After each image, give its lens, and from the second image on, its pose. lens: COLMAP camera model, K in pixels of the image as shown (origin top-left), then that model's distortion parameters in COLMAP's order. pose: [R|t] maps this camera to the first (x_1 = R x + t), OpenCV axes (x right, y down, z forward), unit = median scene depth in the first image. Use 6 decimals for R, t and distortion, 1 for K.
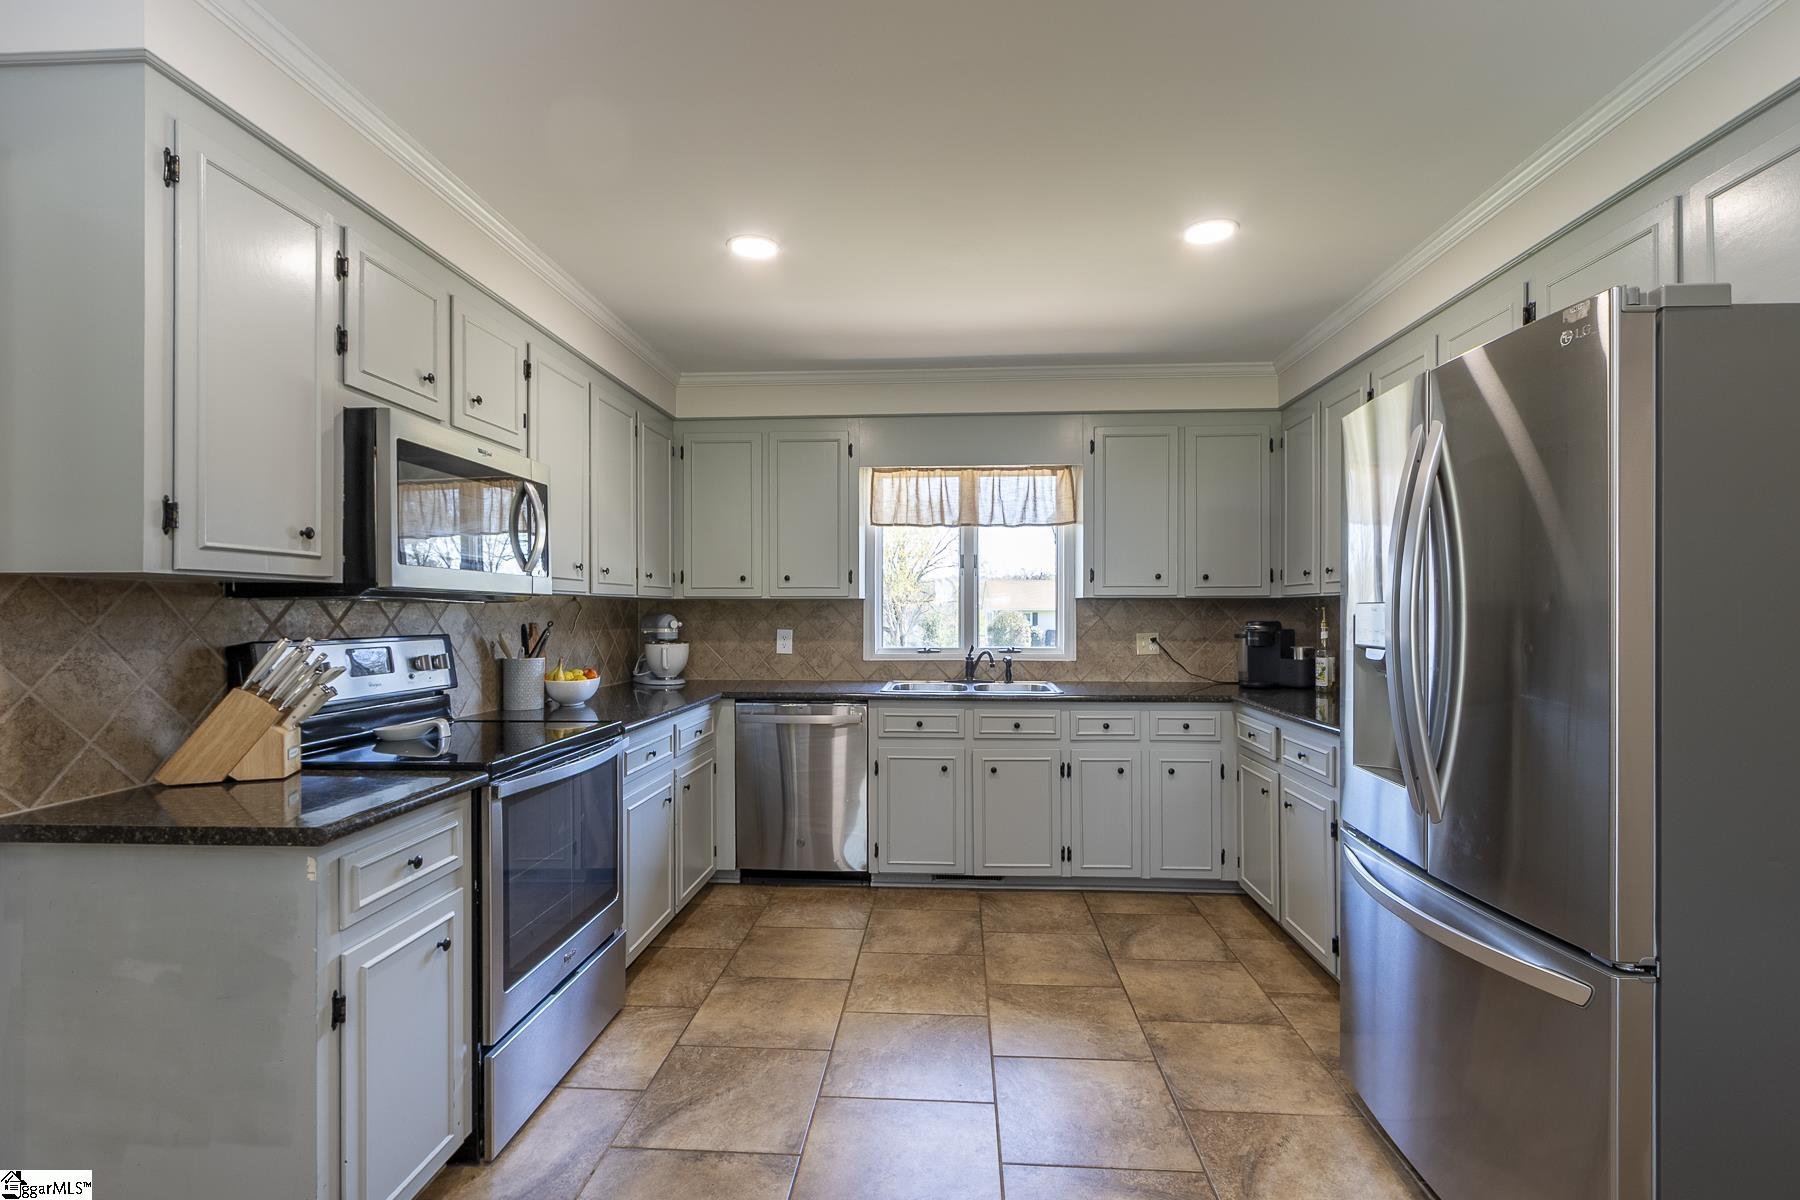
lens RADIAL K [[827.4, 0, 894.4], [0, 827.4, 603.3], [0, 0, 1]] dist [0.003948, -0.000418]
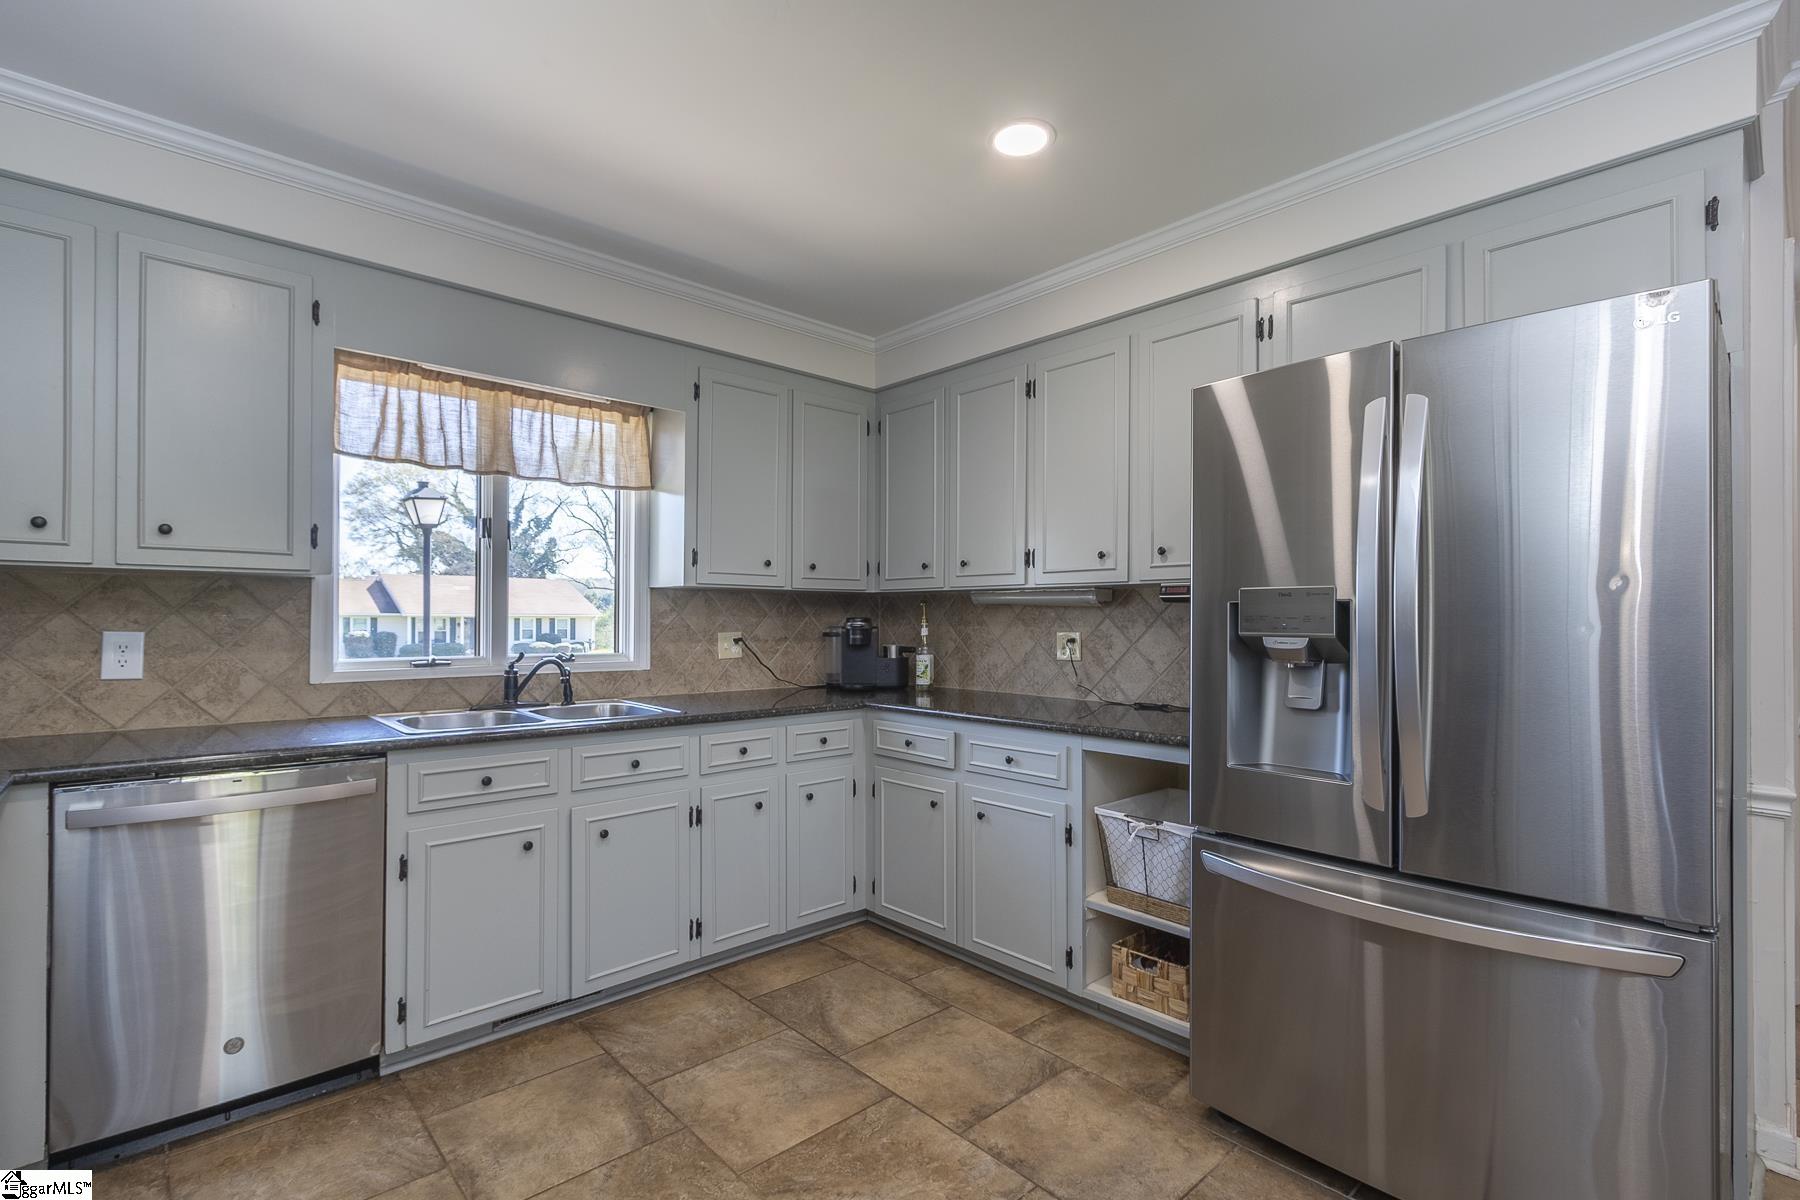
lens RADIAL K [[827.4, 0, 886.5], [0, 827.4, 613.0], [0, 0, 1]] dist [0.003948, -0.000418]
pose [[0.691707, 0.008784, 0.722125, -0.199412], [-0.011228, 0.999936, -0.001409, 0.017369], [-0.722091, -0.007134, 0.691761, 0.343473]]
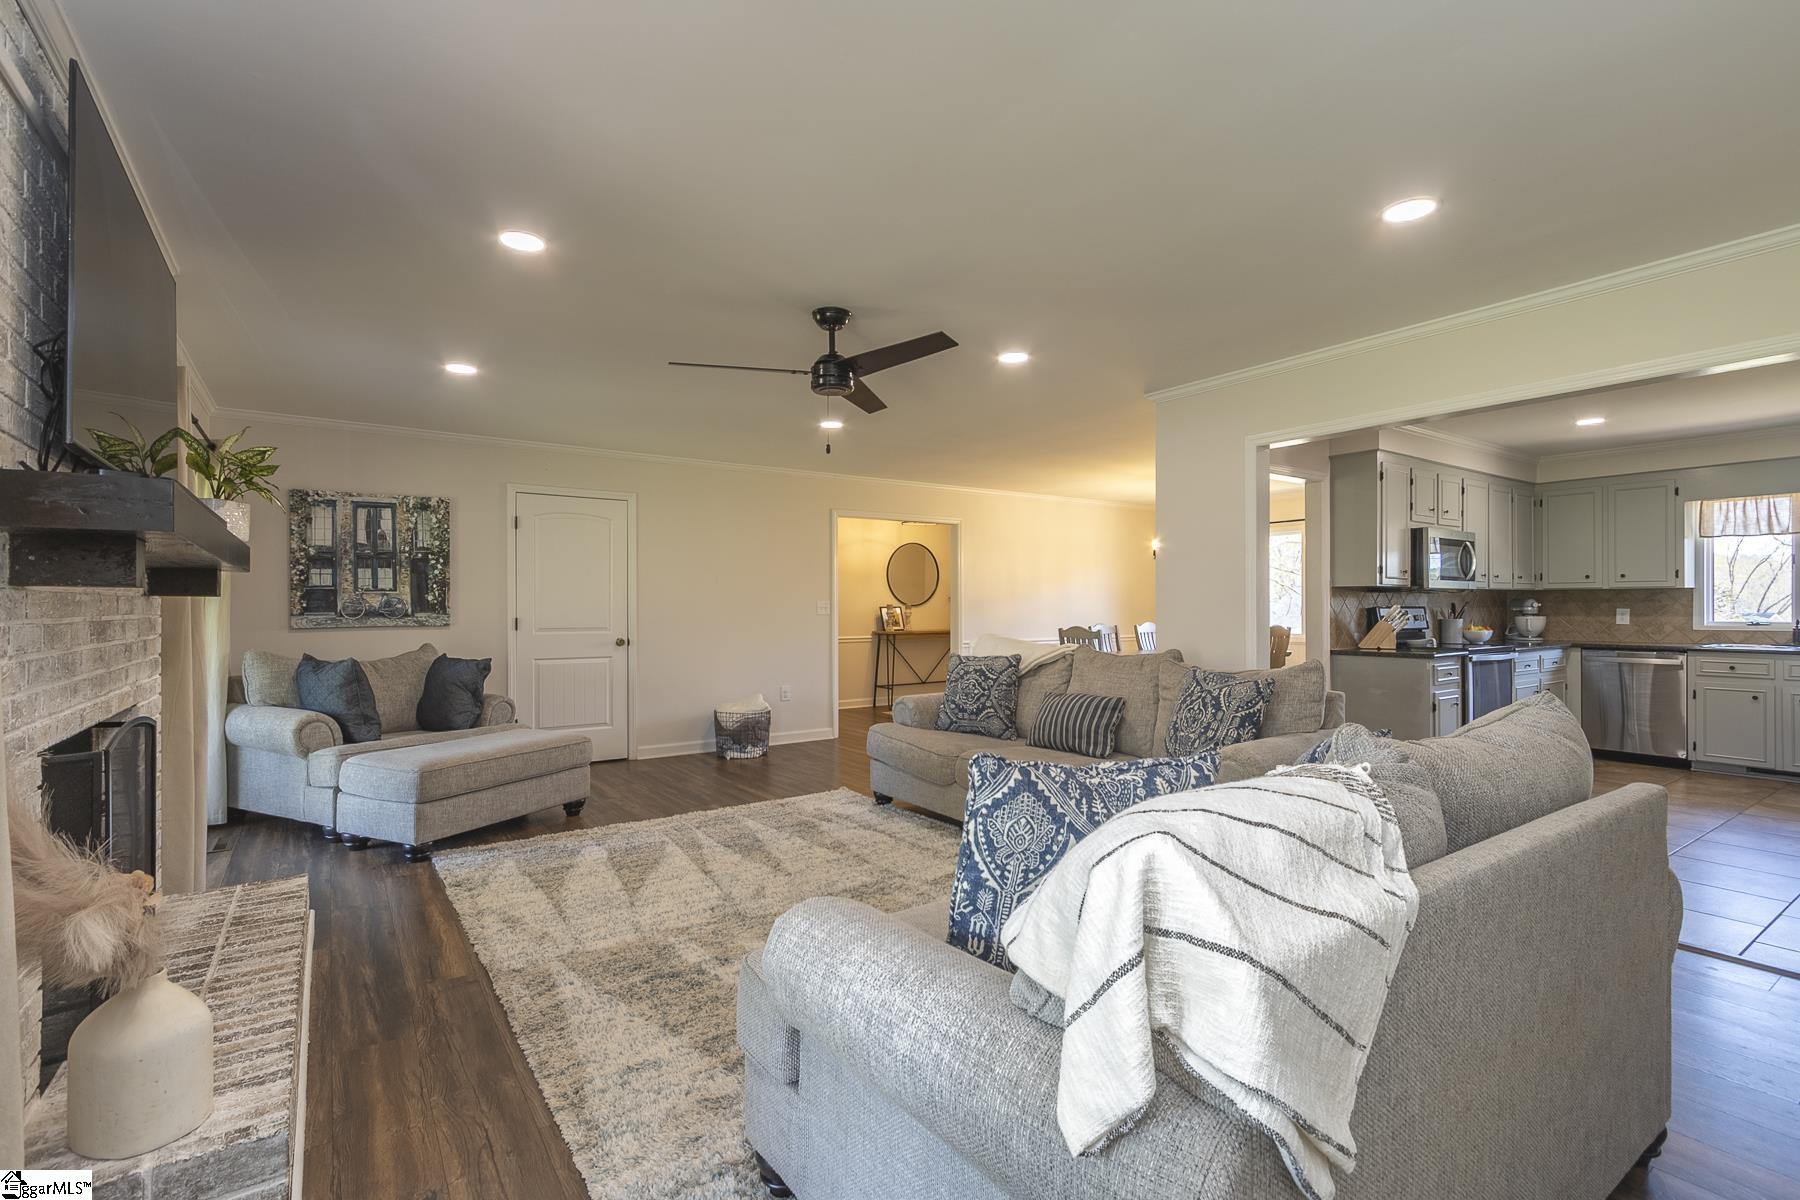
lens RADIAL K [[827.4, 0, 896.0], [0, 827.4, 608.6], [0, 0, 1]] dist [0.003948, -0.000418]
pose [[0.629604, 0.001394, -0.776915, 0.241551], [0.010858, 0.999885, 0.010593, 0.000897], [0.776840, -0.015106, 0.629516, -1.147554]]
